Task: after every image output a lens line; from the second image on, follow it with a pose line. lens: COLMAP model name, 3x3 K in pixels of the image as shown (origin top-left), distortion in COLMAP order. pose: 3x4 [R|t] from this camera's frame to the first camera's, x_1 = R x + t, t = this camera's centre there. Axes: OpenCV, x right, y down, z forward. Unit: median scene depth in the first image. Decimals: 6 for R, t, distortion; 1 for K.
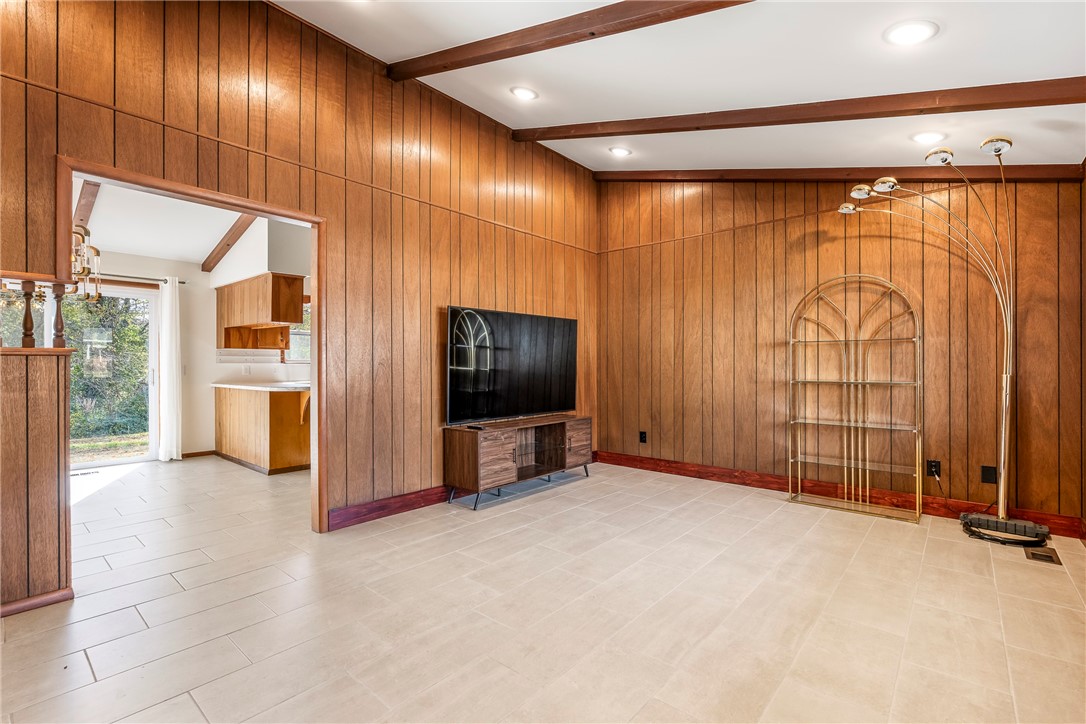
lens RADIAL K [[489.5, 0, 539.8], [0, 489.5, 364.8], [0, 0, 1]] dist [-0.001699, 0.000497]
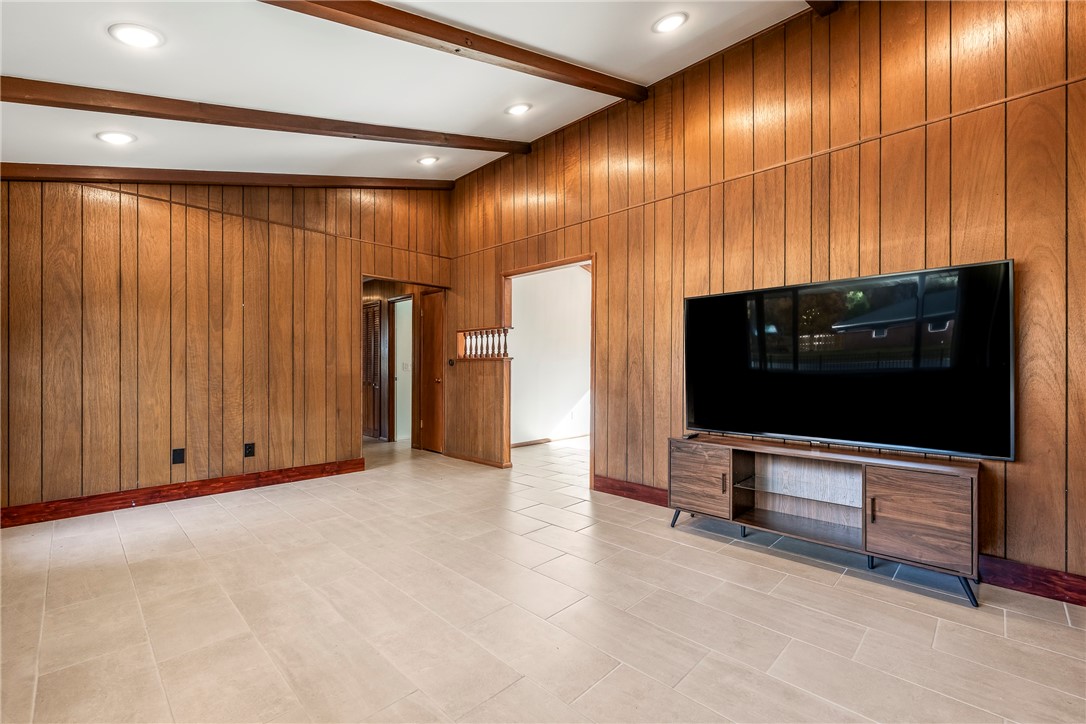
lens RADIAL K [[465.4, 0, 539.1], [0, 465.4, 365.3], [0, 0, 1]] dist [0.002700, -0.000953]
pose [[-0.069215, -0.005518, -0.997586, 0.658772], [0.001587, 0.999983, -0.005641, 0.008825], [0.997600, -0.001974, -0.069206, 0.744715]]
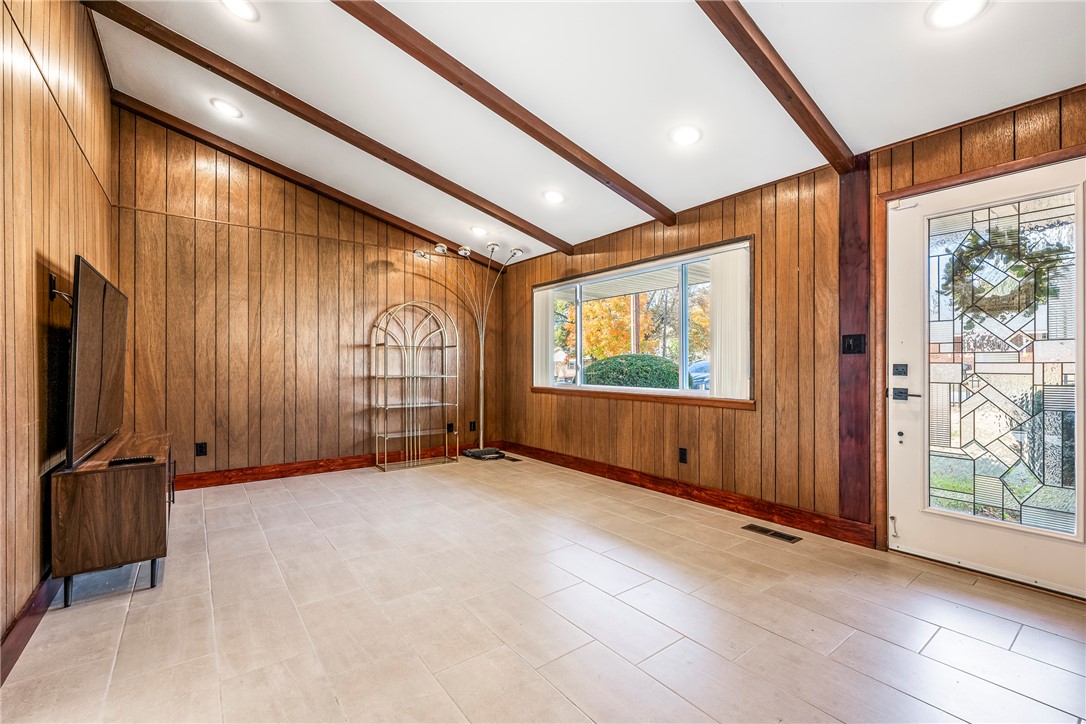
lens RADIAL K [[465.4, 0, 543.8], [0, 465.4, 361.6], [0, 0, 1]] dist [0.002700, -0.000953]
pose [[0.203140, 0.010153, 0.979097, -0.570604], [-0.003338, 0.999948, -0.009677, 0.005787], [-0.979144, -0.001302, 0.203164, 0.342007]]
